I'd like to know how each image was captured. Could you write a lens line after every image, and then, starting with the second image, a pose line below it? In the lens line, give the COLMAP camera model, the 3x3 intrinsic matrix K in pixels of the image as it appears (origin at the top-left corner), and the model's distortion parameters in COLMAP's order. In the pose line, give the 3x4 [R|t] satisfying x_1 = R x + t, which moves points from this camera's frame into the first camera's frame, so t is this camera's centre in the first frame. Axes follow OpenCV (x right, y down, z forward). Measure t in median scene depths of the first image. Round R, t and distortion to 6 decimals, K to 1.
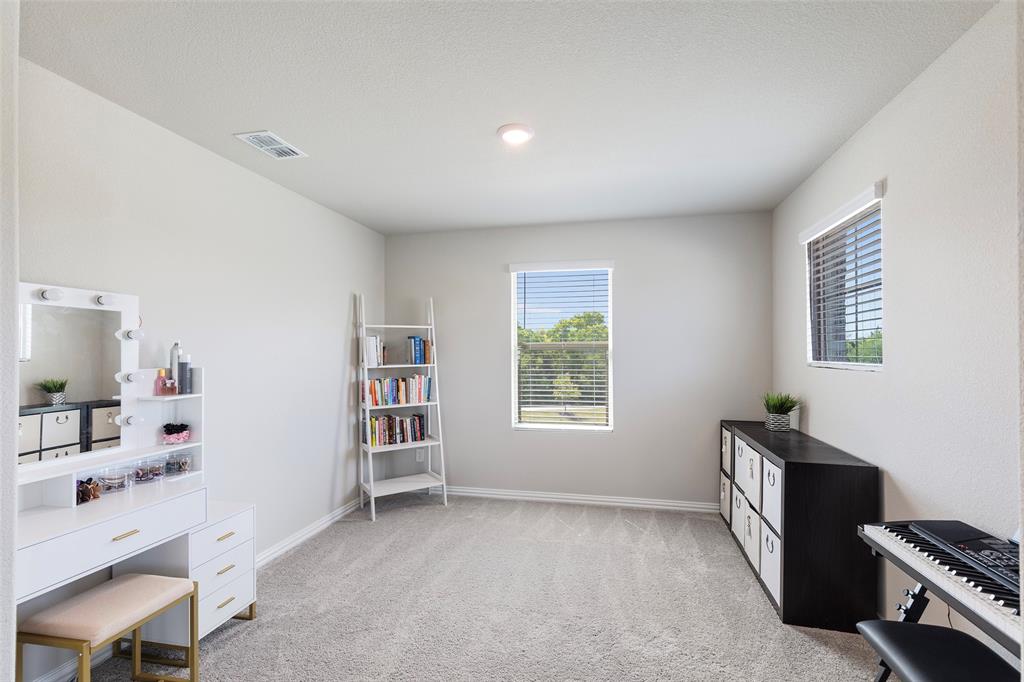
lens RADIAL K [[465.3, 0, 512.3], [0, 465.3, 345.1], [0, 0, 1]] dist [0.015386, 0.001223]
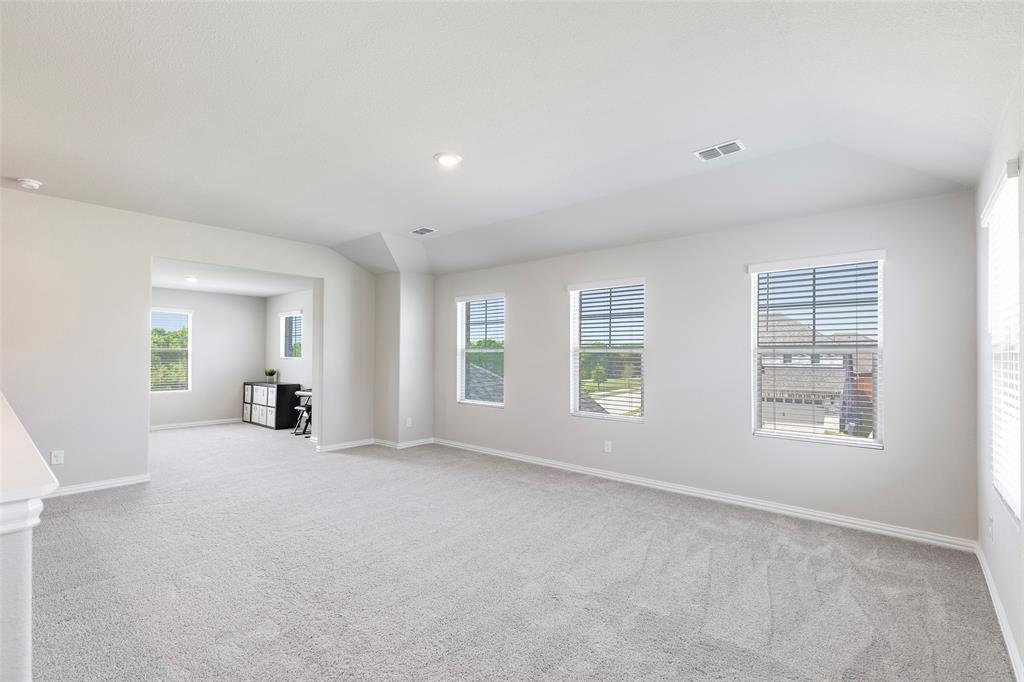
lens RADIAL K [[465.3, 0, 509.3], [0, 465.3, 347.8], [0, 0, 1]] dist [0.015386, 0.001223]
pose [[0.468704, 0.015347, 0.883222, -1.331794], [-0.013037, 0.999860, -0.010455, -0.015323], [-0.883259, -0.006614, 0.468838, -1.708438]]
